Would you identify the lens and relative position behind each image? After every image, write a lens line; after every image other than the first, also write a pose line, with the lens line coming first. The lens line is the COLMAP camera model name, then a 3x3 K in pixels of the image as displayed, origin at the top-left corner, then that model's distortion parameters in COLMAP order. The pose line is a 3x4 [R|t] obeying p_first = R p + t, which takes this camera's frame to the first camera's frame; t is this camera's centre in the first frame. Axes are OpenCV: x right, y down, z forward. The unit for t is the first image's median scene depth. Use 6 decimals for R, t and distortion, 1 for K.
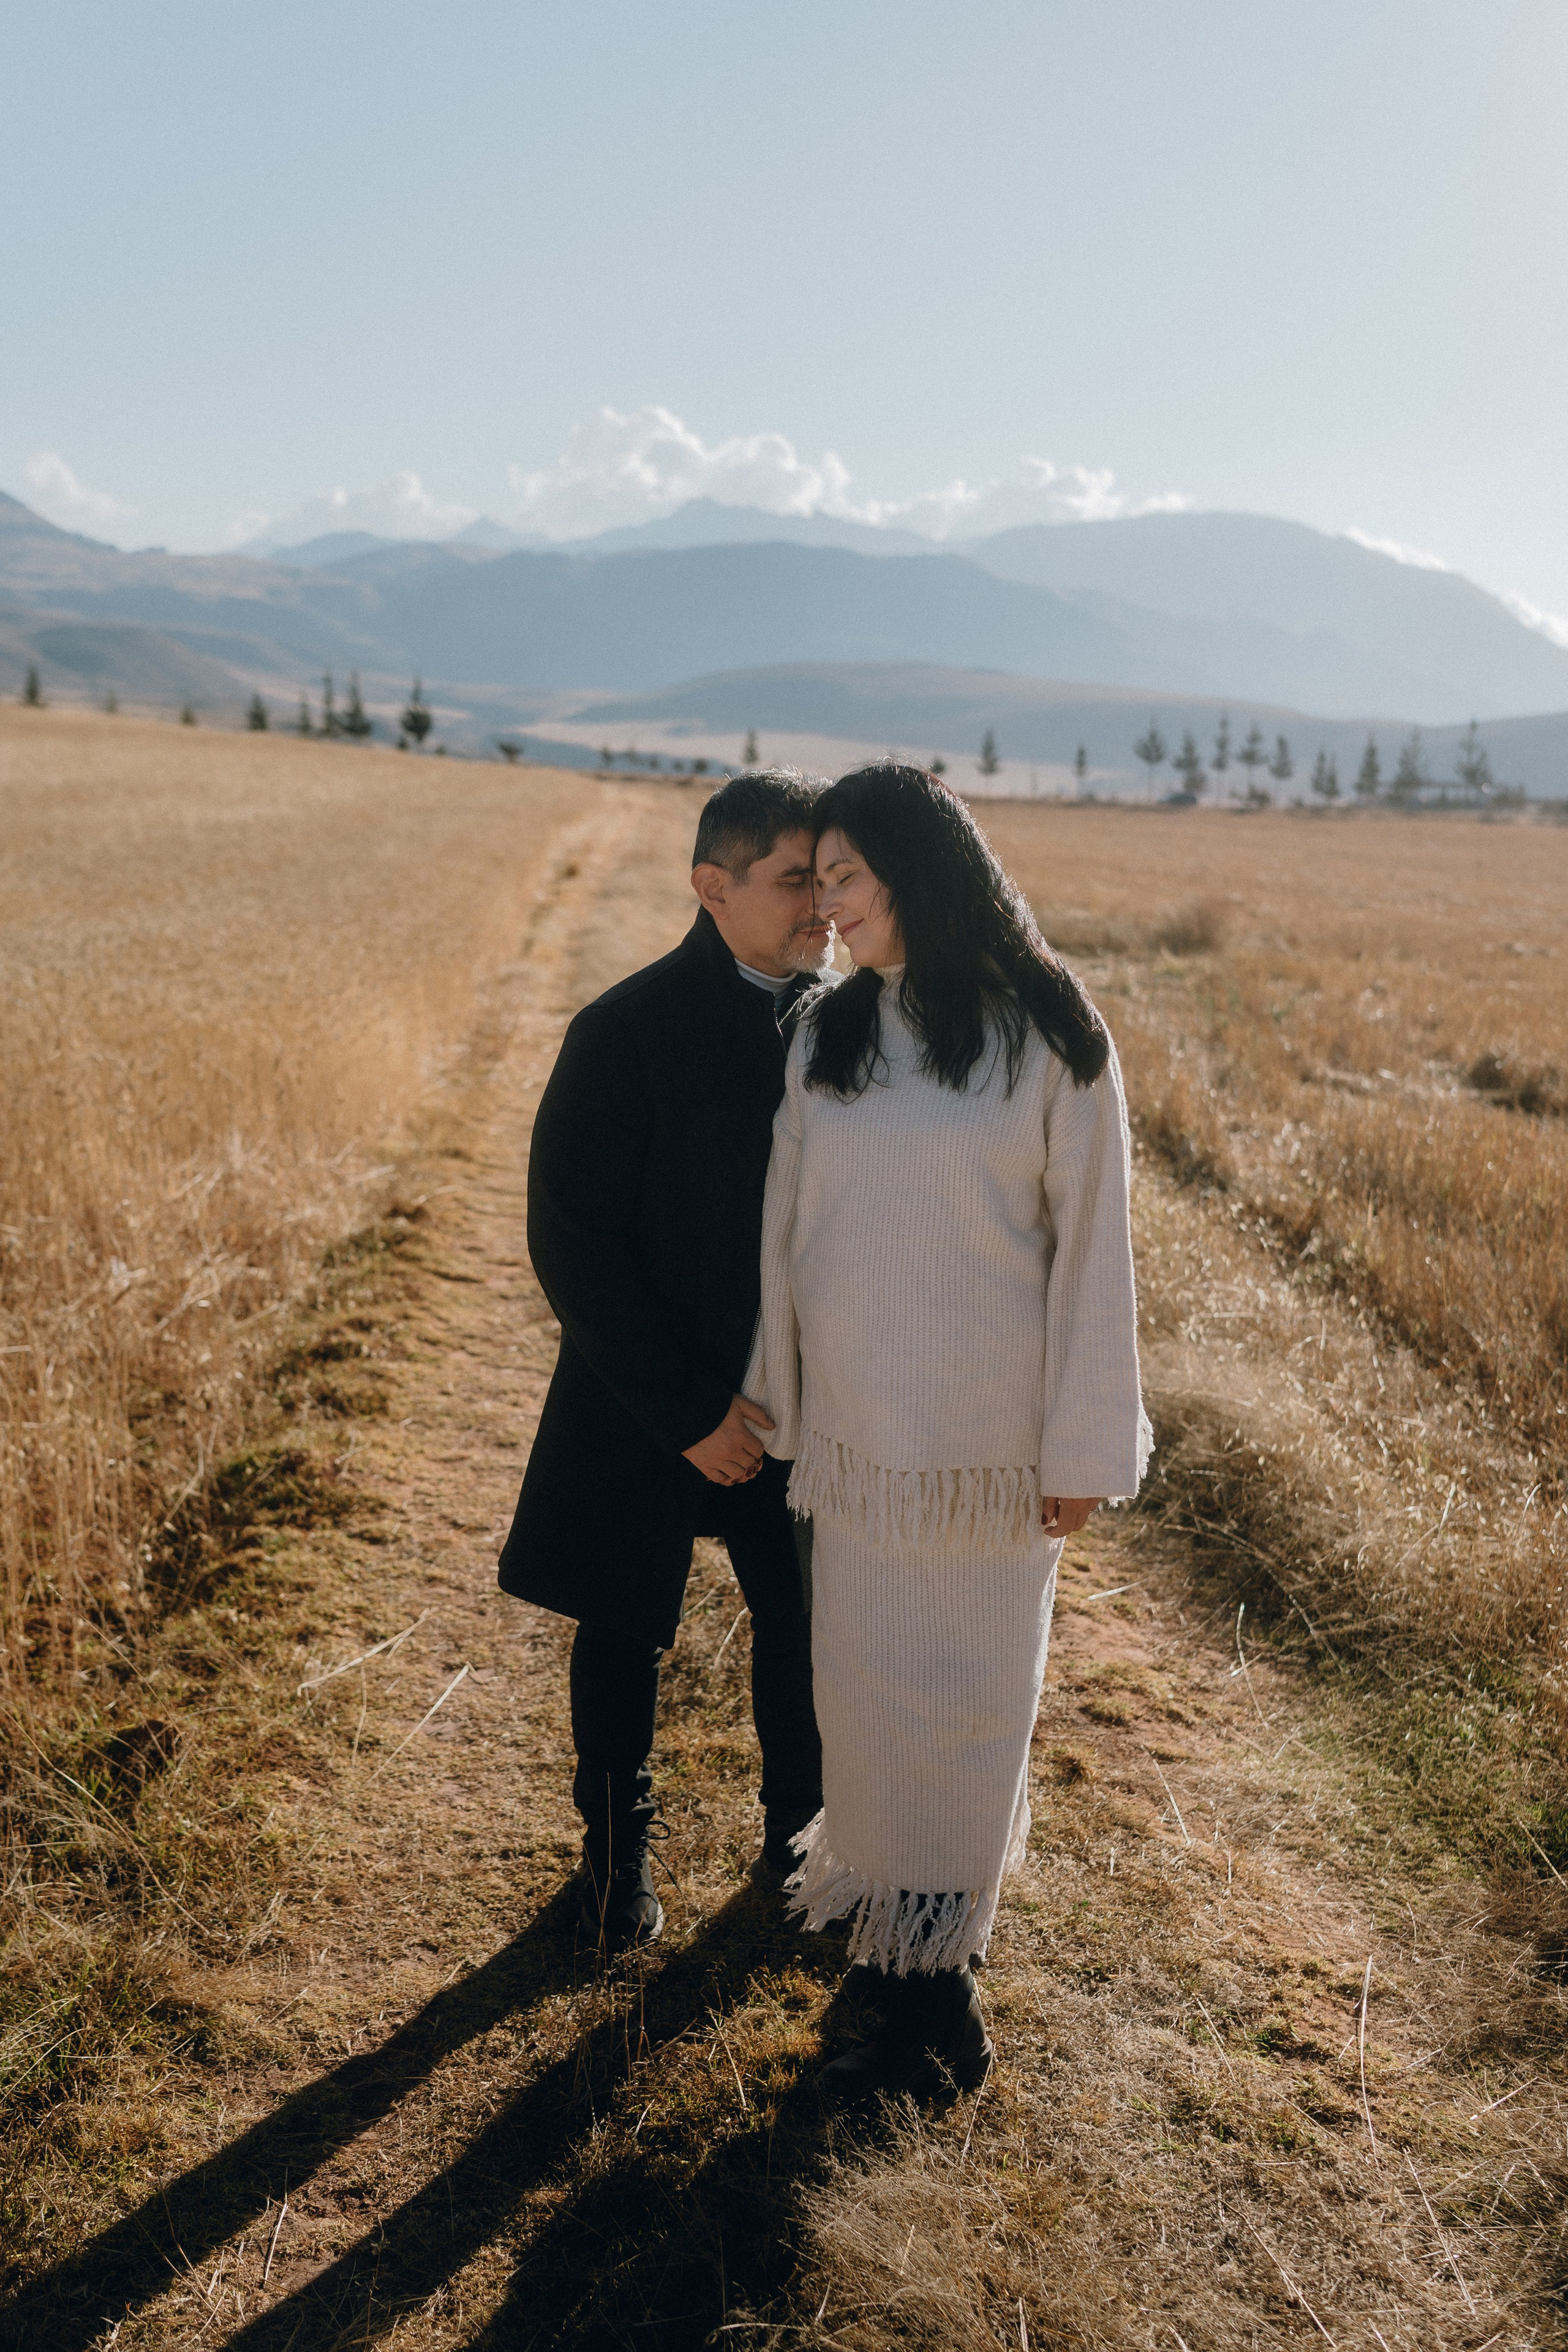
lens RADIAL K [[2209.3, 0, 744.2], [0, 2209.3, 1174.4], [0, 0, 1]] dist [0.006428, 0.006810]
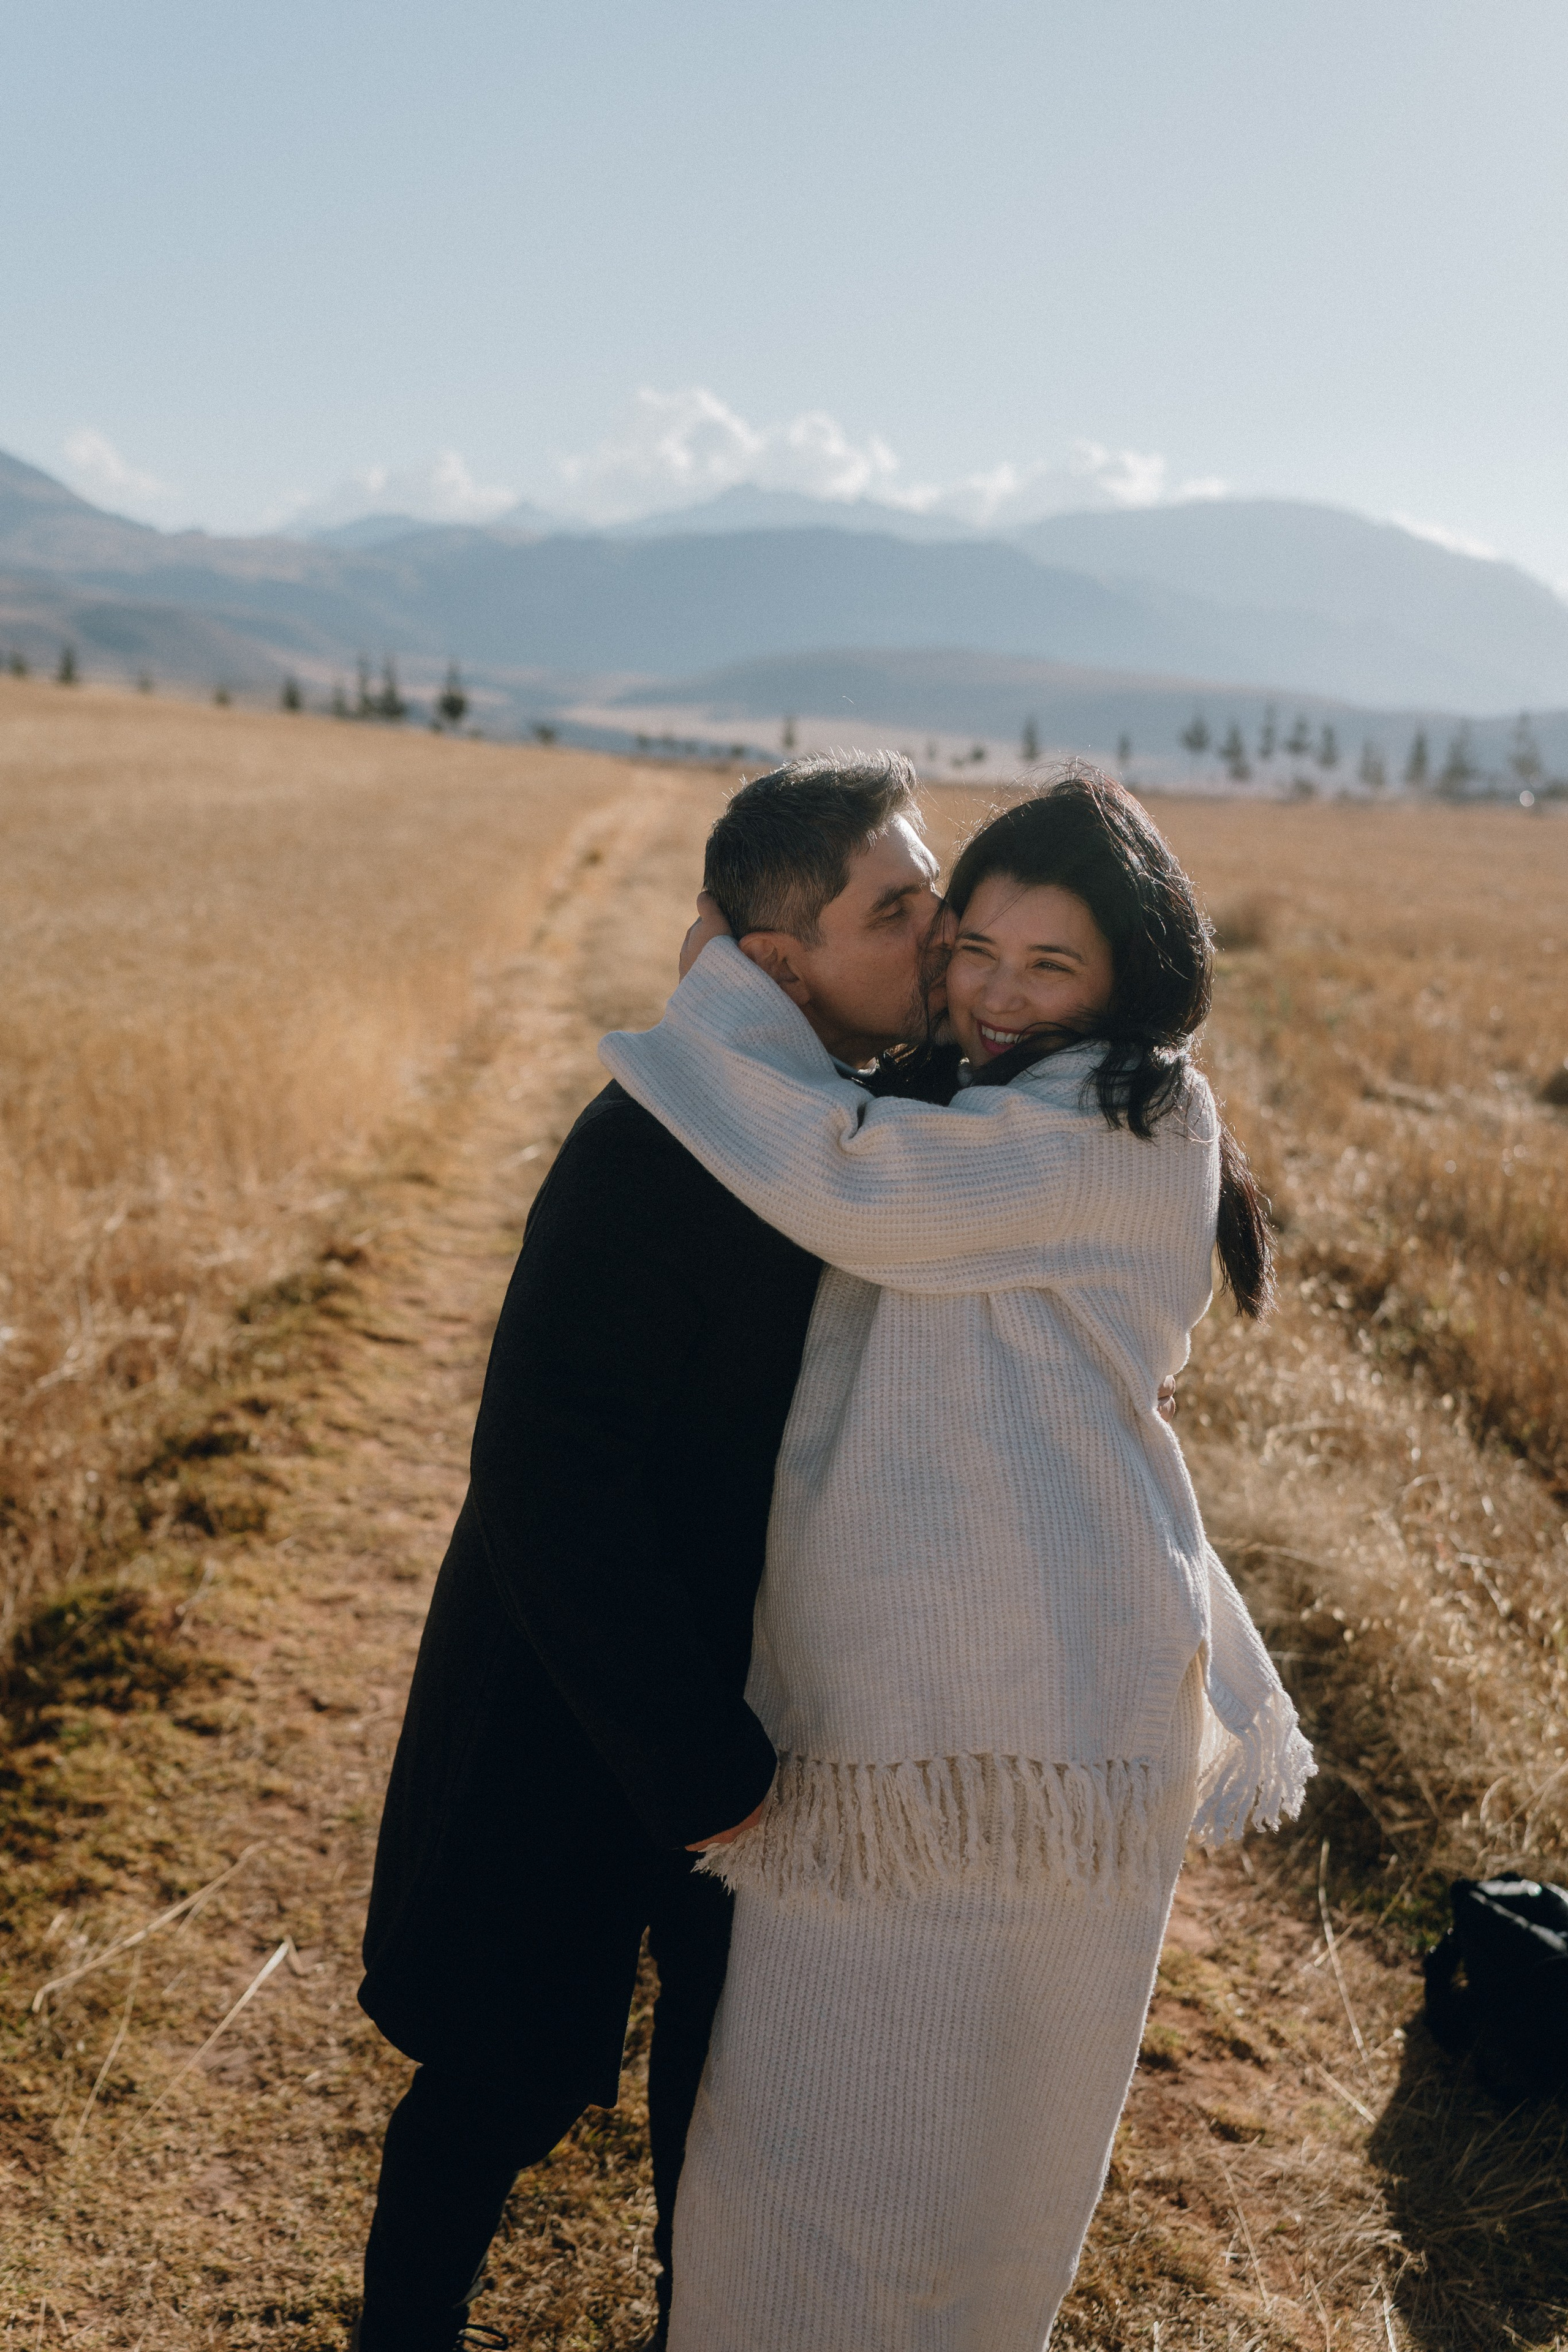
lens RADIAL K [[2189.0, 0, 789.0], [0, 2189.0, 1171.6], [0, 0, 1]] dist [0.011178, -0.004959]
pose [[0.999968, 0.007860, 0.001420, 0.026404], [-0.007869, 0.999949, 0.006273, -0.027956], [-0.001370, -0.006284, 0.999979, 0.173593]]
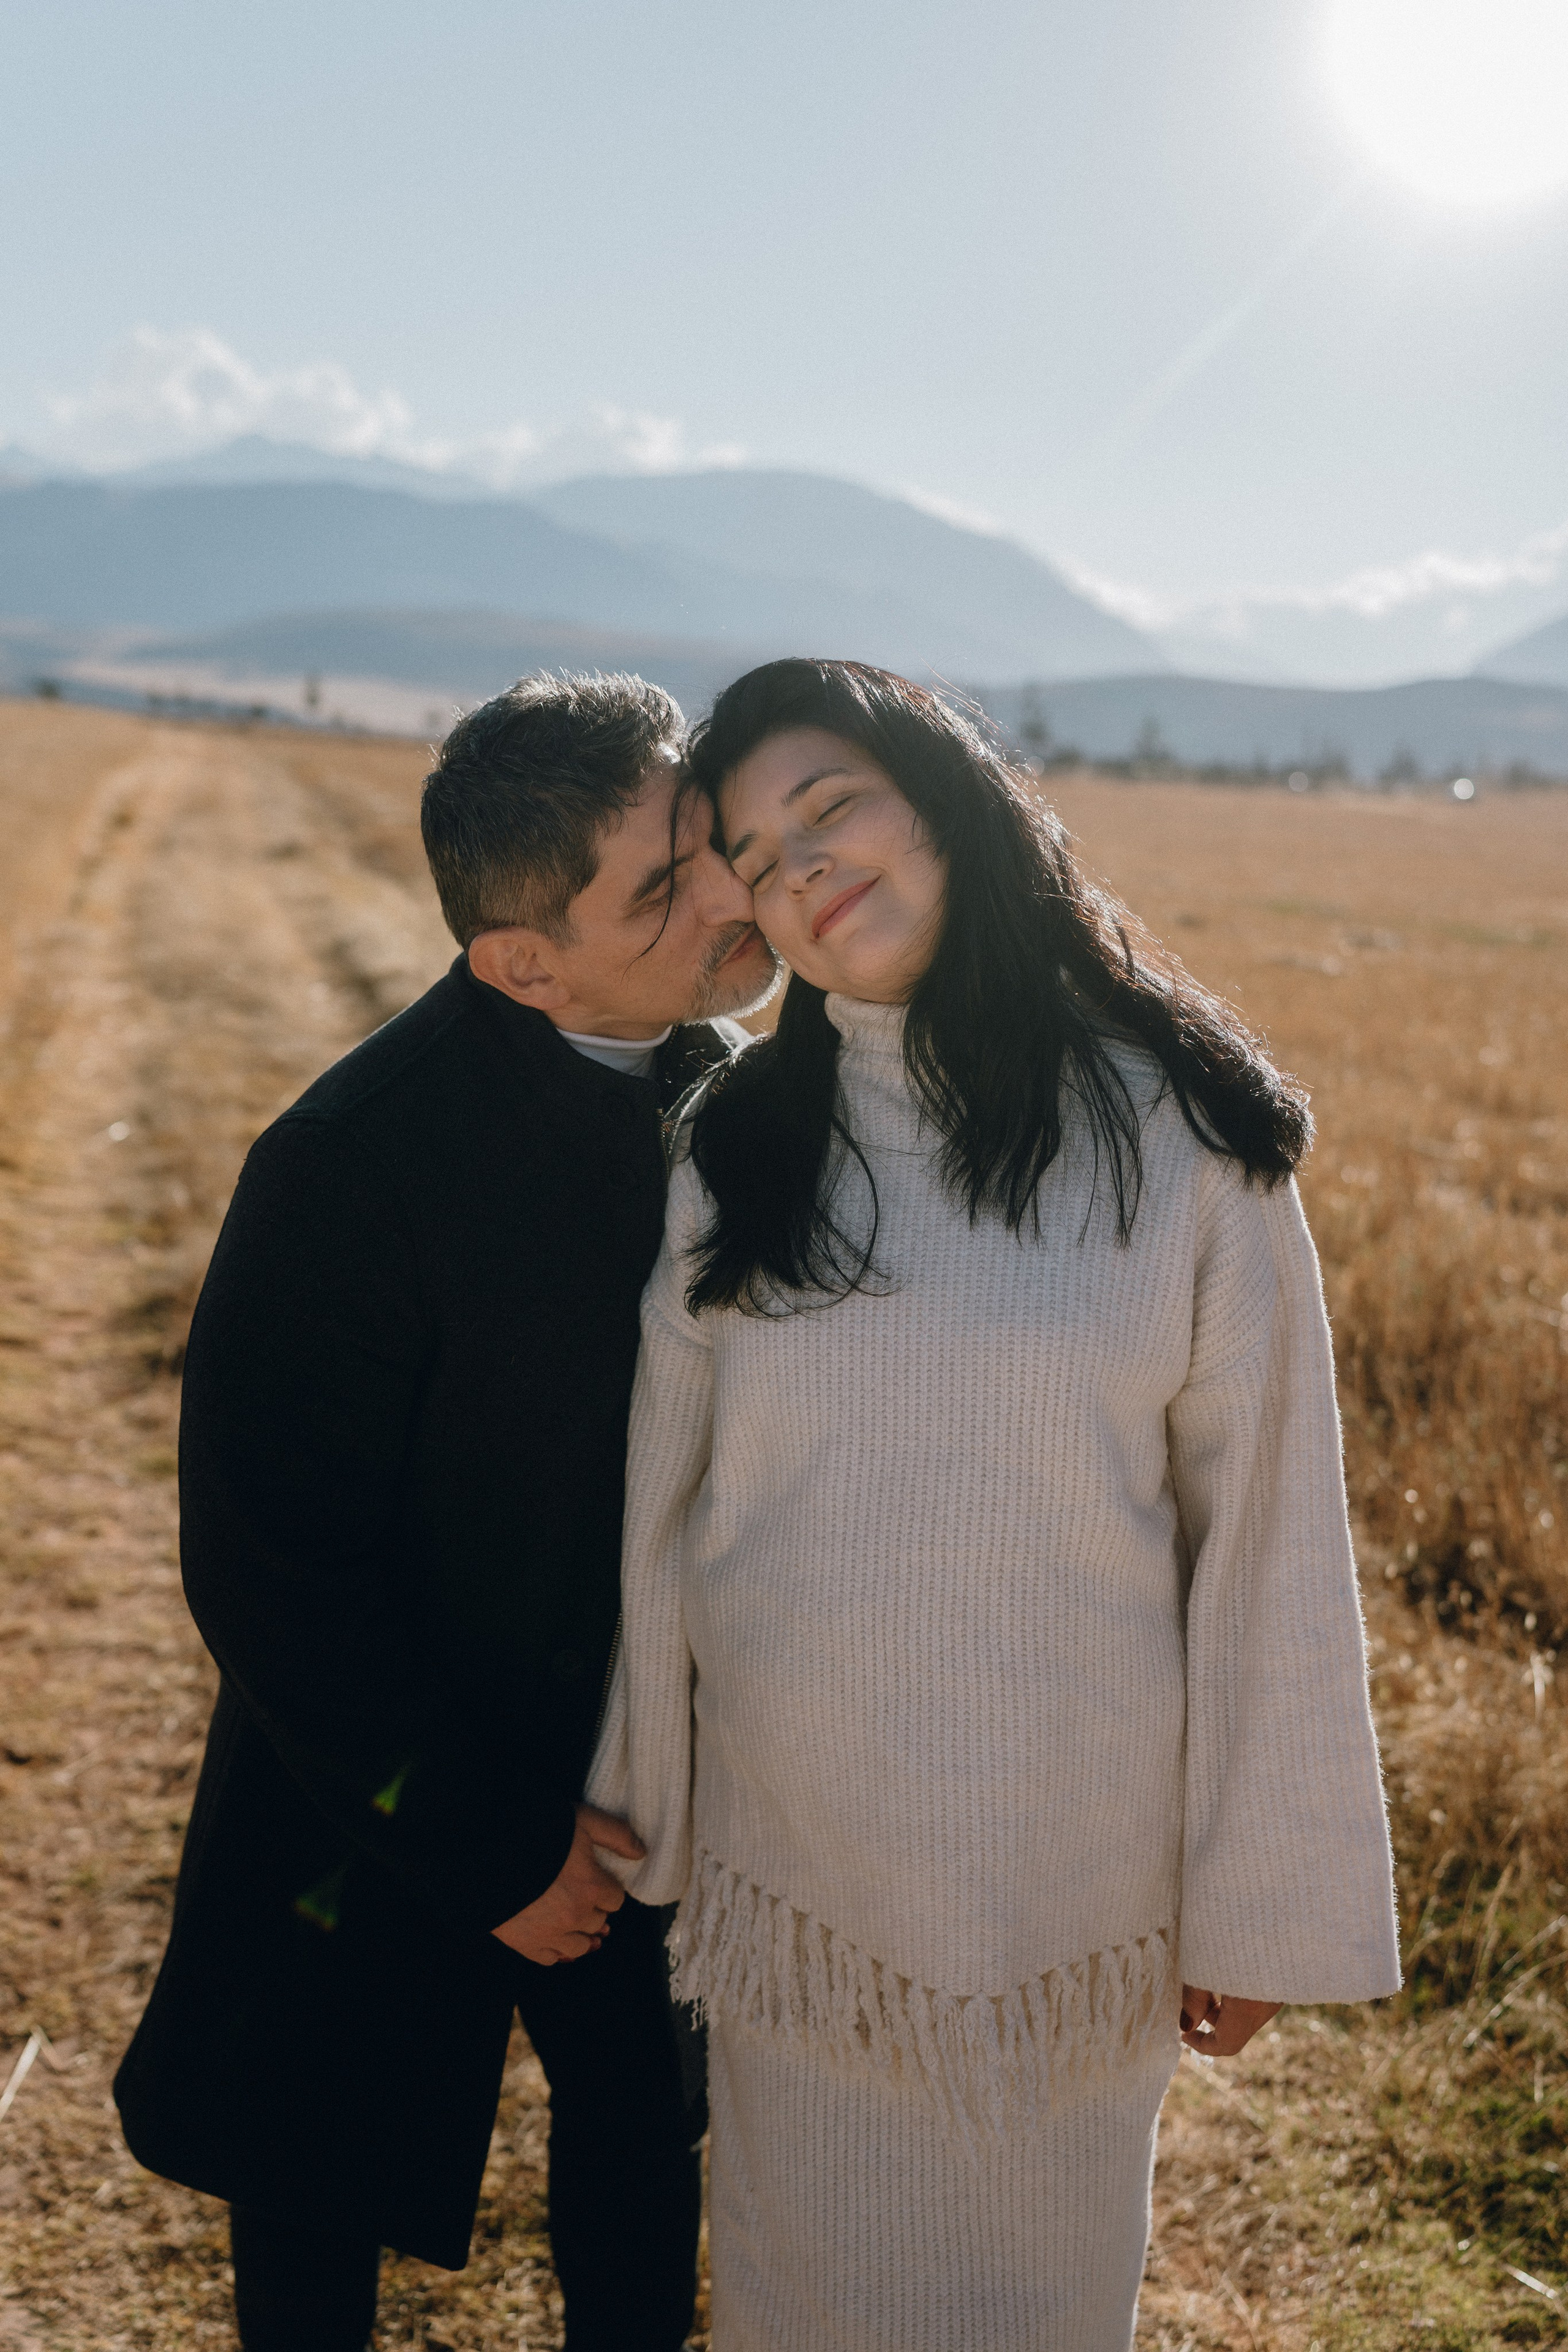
lens RADIAL K [[2216.2, 0, 777.4], [0, 2216.2, 1147.8], [0, 0, 1]] dist [0.017174, -0.025742]
pose [[0.978299, -0.023260, 0.205887, -0.026821], [0.021615, 0.999714, 0.010237, -0.025824], [-0.206067, -0.005565, 0.978522, 0.209836]]
